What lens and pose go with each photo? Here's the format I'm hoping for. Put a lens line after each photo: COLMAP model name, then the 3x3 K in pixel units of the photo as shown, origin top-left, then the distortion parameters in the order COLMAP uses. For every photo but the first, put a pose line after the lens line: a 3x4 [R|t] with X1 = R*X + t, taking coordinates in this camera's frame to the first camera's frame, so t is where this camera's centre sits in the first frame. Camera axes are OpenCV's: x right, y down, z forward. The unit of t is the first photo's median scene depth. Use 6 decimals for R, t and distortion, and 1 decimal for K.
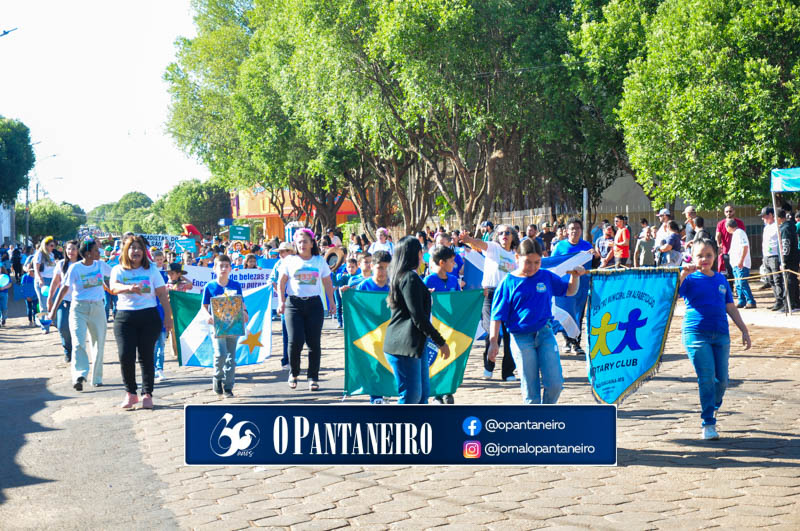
lens RADIAL K [[1595.1, 0, 386.1], [0, 1595.1, 273.6], [0, 0, 1]] dist [0.425698, 0.000000]
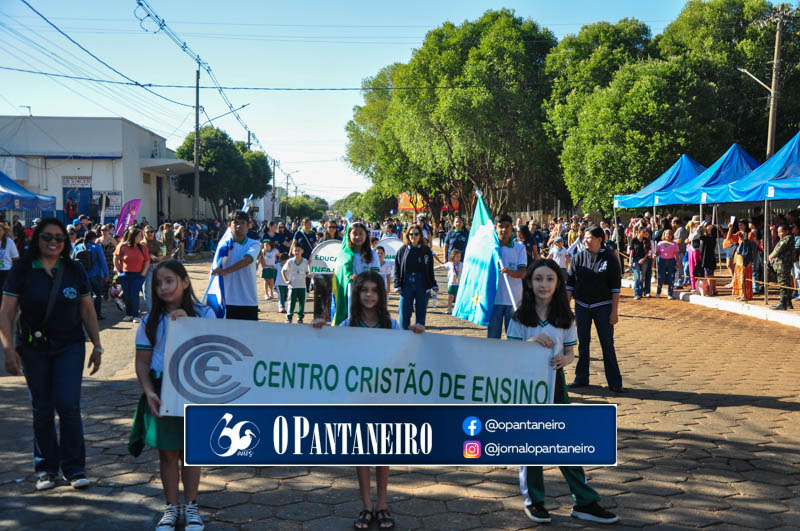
lens RADIAL K [[957.5, 0, 395.2], [0, 957.5, 266.0], [0, 0, 1]] dist [0.096225, 0.000000]
pose [[0.991621, 0.037115, -0.123732, 0.083716], [-0.034088, 0.999068, 0.026494, -0.004160], [0.124600, -0.022055, 0.991962, -0.042529]]
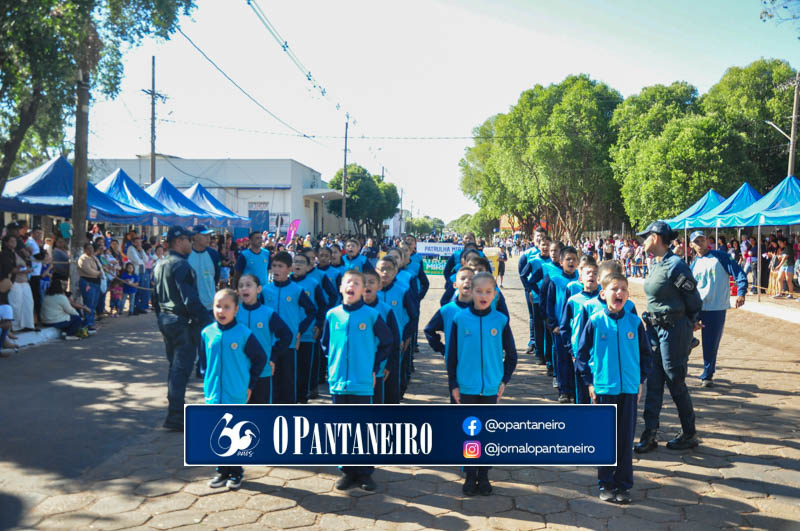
lens RADIAL K [[783.8, 0, 403.1], [0, 783.8, 264.3], [0, 0, 1]] dist [0.014253, 0.000000]
pose [[0.968358, 0.051535, -0.244187, 0.101942], [-0.048295, 0.998648, 0.019241, -0.002650], [0.244849, -0.006839, 0.969537, -0.113496]]
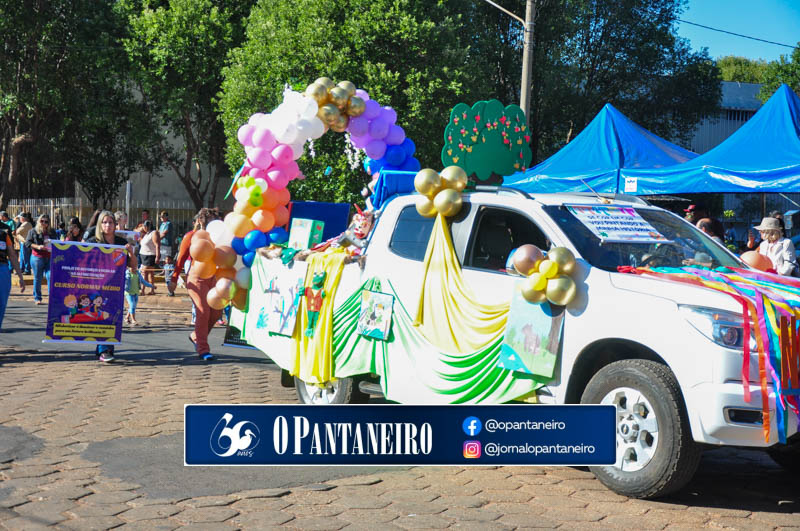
lens RADIAL K [[1378.8, 0, 385.2], [0, 1378.8, 249.7], [0, 0, 1]] dist [0.310128, 0.000000]
pose [[0.905759, 0.044505, 0.421450, -0.091194], [-0.039242, 0.999006, -0.021159, -0.000448], [-0.421973, 0.002626, 0.906605, 0.186081]]
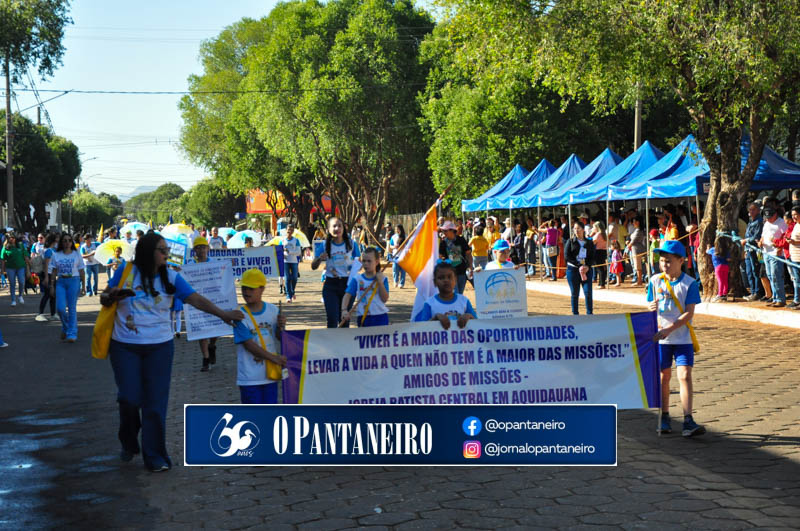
lens RADIAL K [[1741.4, 0, 368.4], [0, 1741.4, 252.6], [0, 0, 1]] dist [0.608521, 0.000000]
pose [[0.998839, 0.014960, -0.045783, 0.139088], [-0.015408, 0.999837, -0.009432, 0.013220], [0.045634, 0.010127, 0.998907, -0.699822]]
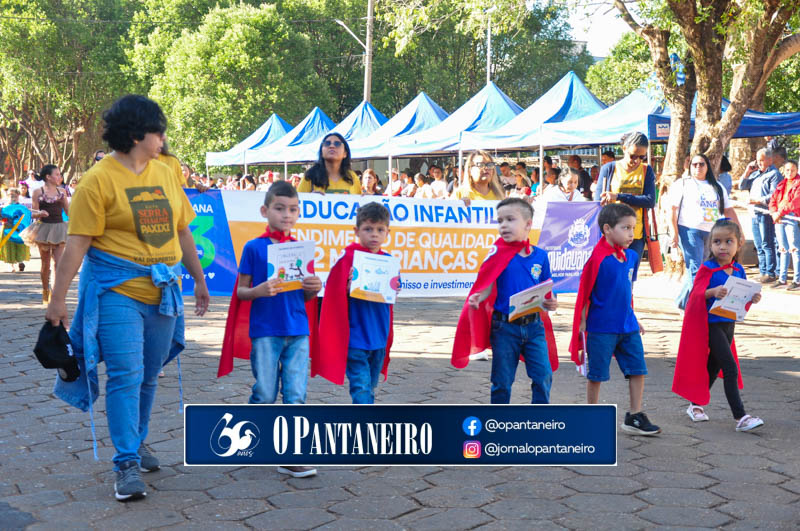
lens RADIAL K [[1471.3, 0, 398.5], [0, 1471.3, 269.6], [0, 0, 1]] dist [0.407918, 0.000000]
pose [[0.973345, 0.034732, 0.226699, 0.051446], [-0.038995, 0.999136, 0.014351, 0.019284], [-0.226005, -0.022808, 0.973859, -0.368633]]
